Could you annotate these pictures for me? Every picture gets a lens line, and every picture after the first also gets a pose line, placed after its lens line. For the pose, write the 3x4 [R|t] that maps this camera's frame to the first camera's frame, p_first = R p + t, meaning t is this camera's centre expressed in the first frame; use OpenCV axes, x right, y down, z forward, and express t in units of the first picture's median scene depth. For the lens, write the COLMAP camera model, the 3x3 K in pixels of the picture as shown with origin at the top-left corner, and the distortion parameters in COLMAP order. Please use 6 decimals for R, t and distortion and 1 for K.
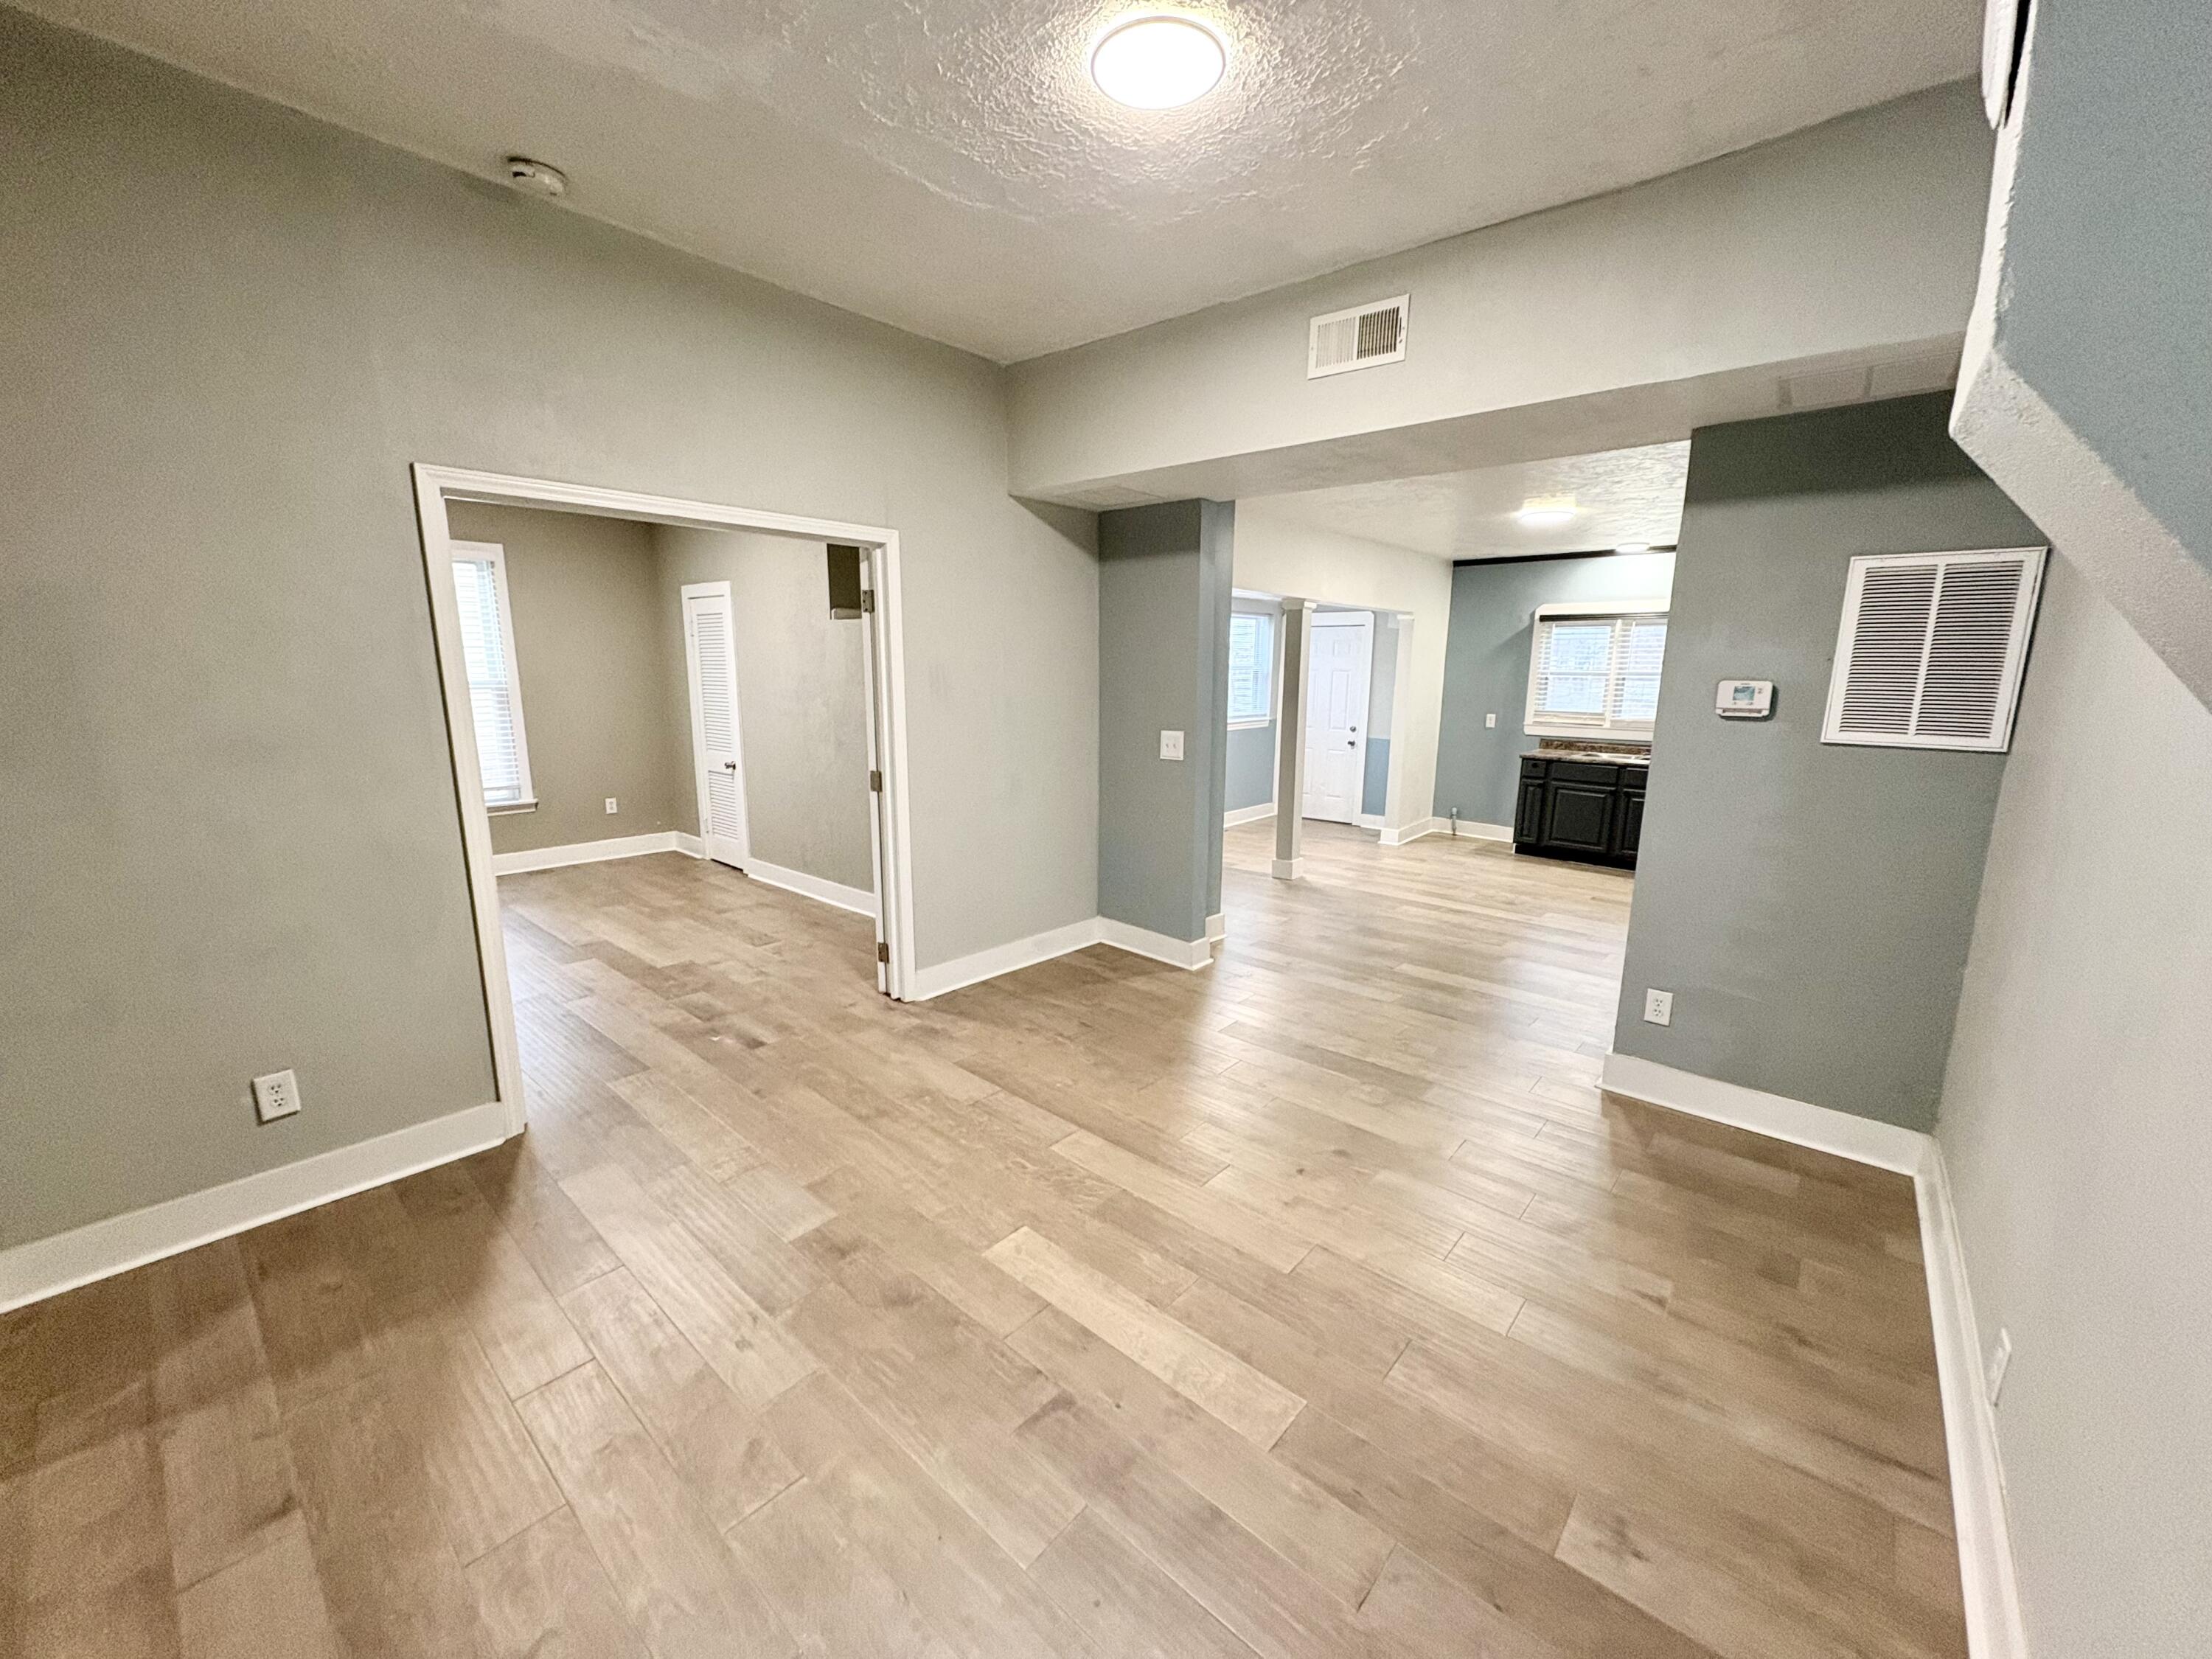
lens RADIAL K [[869.9, 0, 1106.0], [0, 869.9, 829.5], [0, 0, 1]] dist [0.000021, 0.000210]
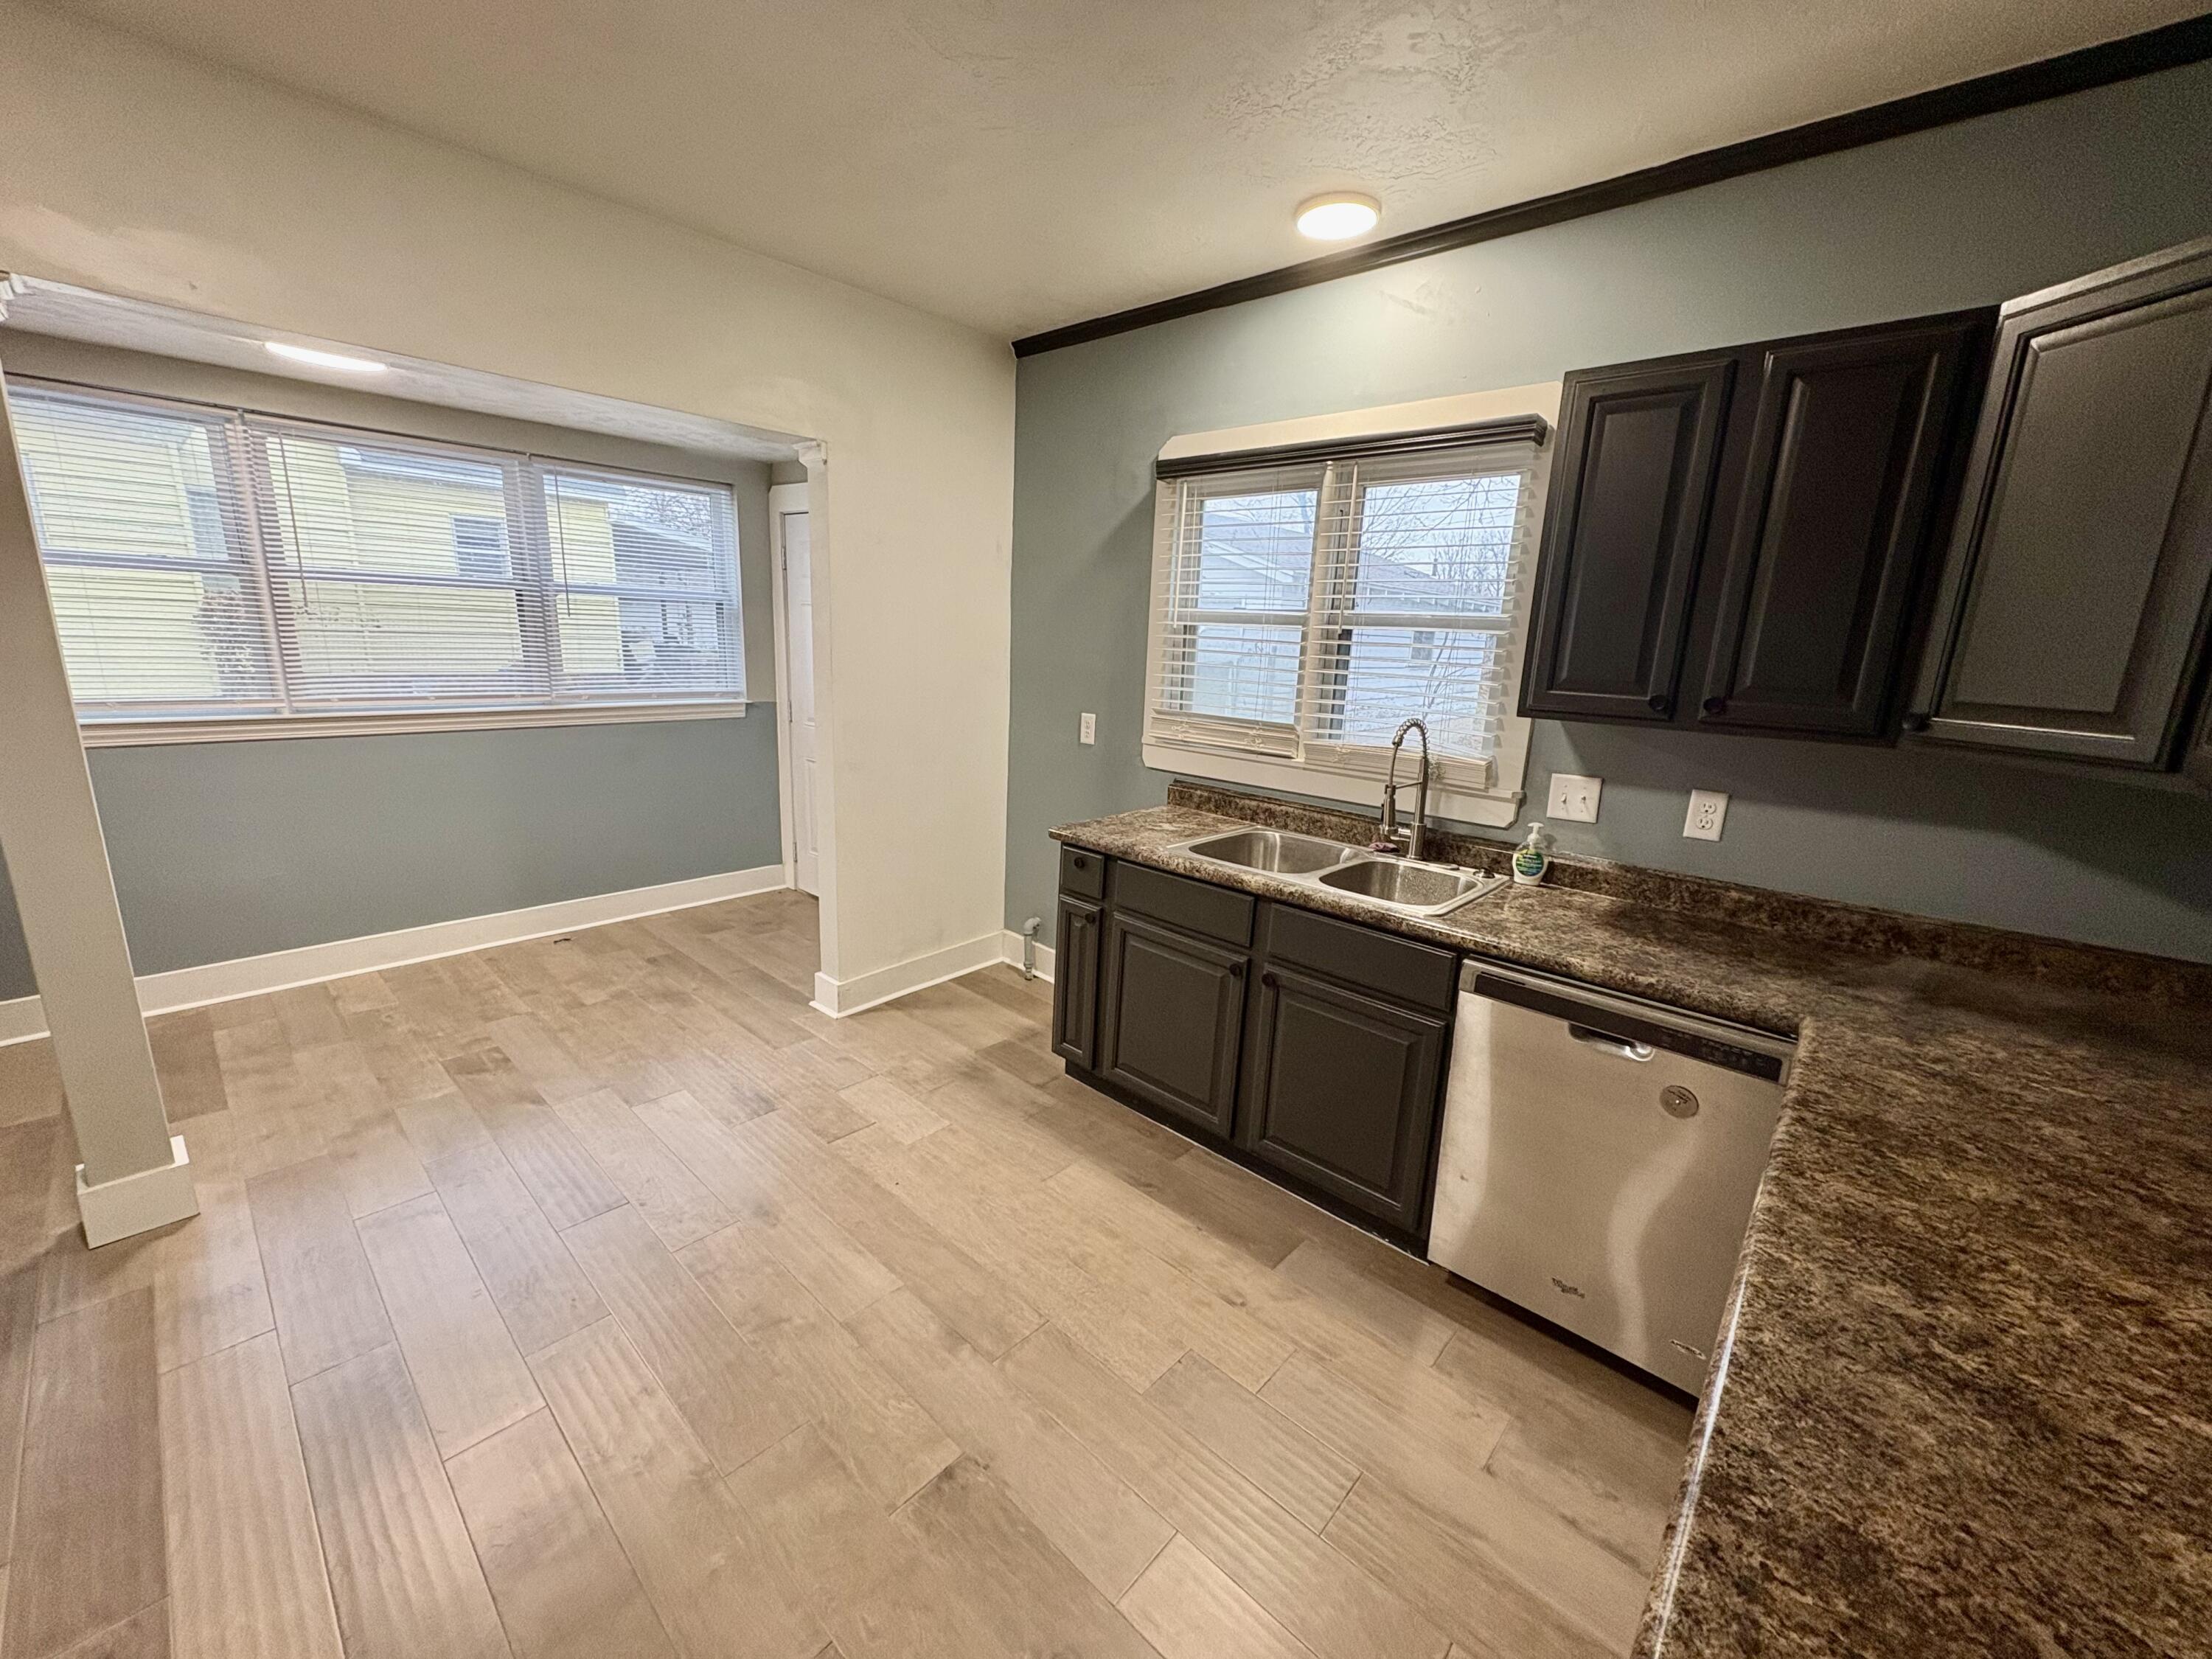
lens RADIAL K [[869.9, 0, 1106.0], [0, 869.9, 829.5], [0, 0, 1]] dist [0.000021, 0.000210]
pose [[0.999227, 0.038079, -0.009727, 0.837776], [-0.037708, 0.998648, 0.035773, -0.167743], [0.011076, -0.035379, 0.999313, 1.049721]]
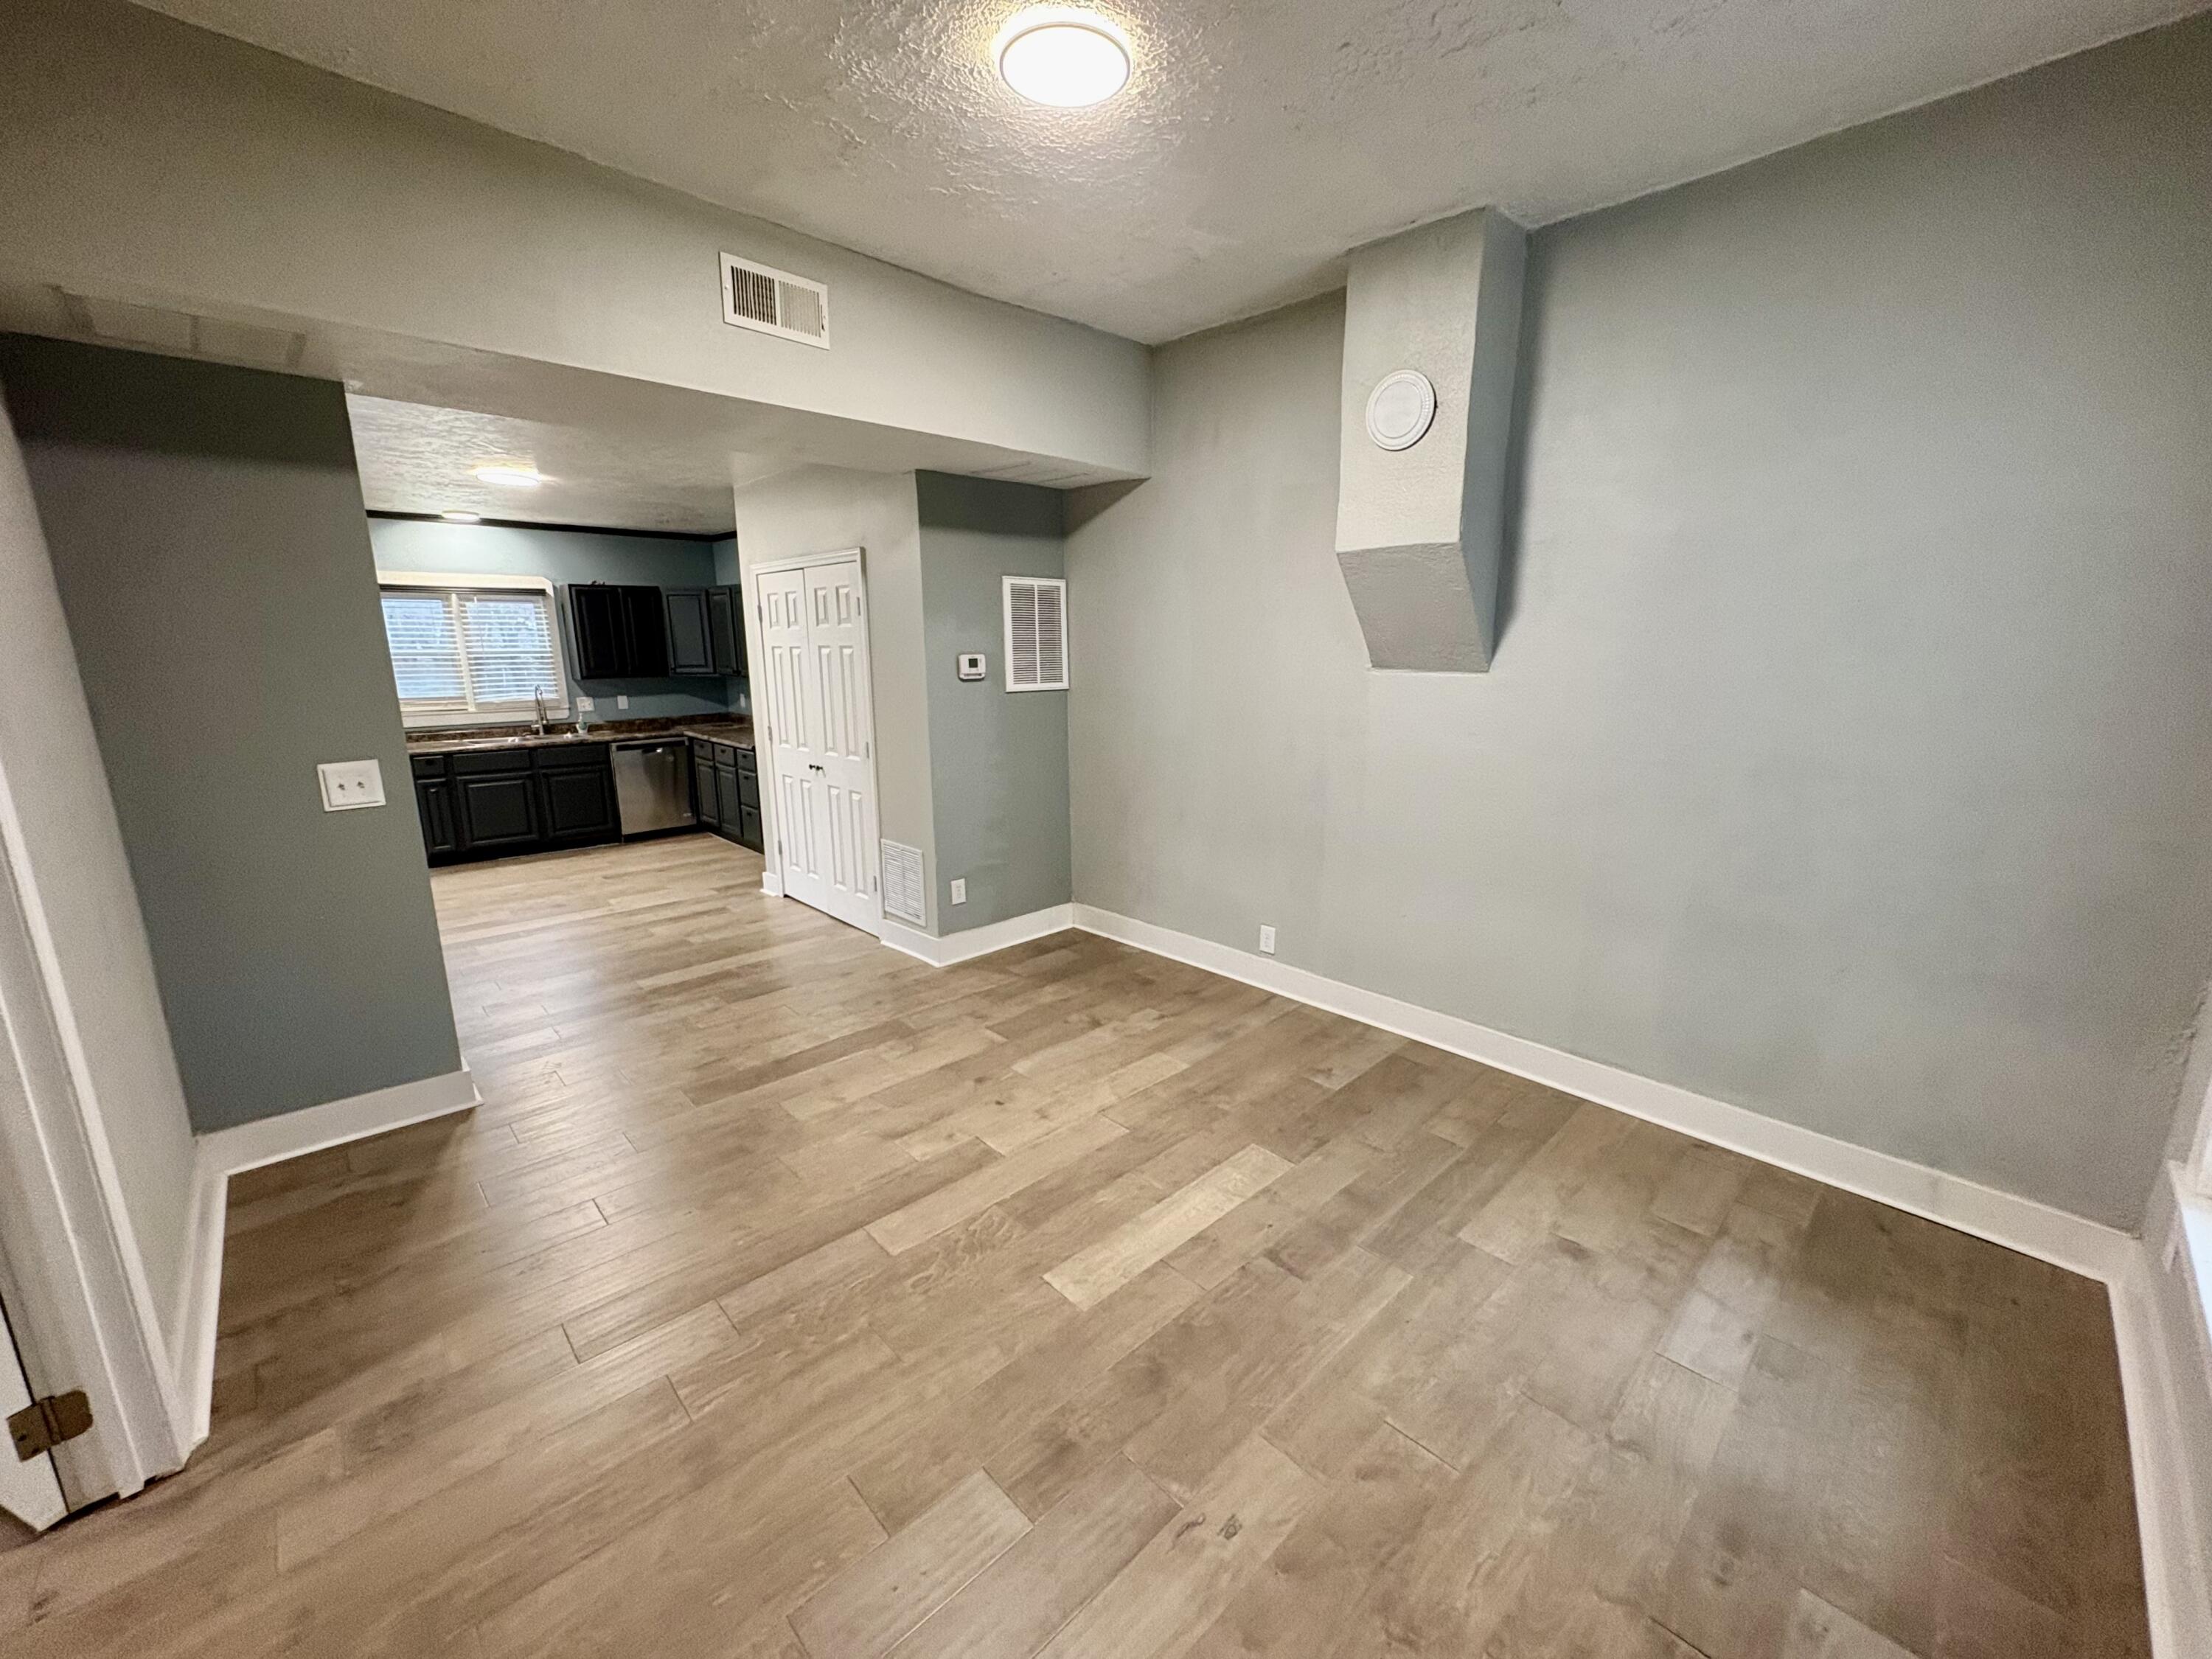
lens RADIAL K [[869.9, 0, 1106.0], [0, 869.9, 829.5], [0, 0, 1]] dist [0.000021, 0.000210]
pose [[0.089015, -0.218988, 0.971659, -0.485728], [0.190860, 0.961204, 0.199147, -0.088781], [-0.977573, 0.167724, 0.127357, 0.417670]]
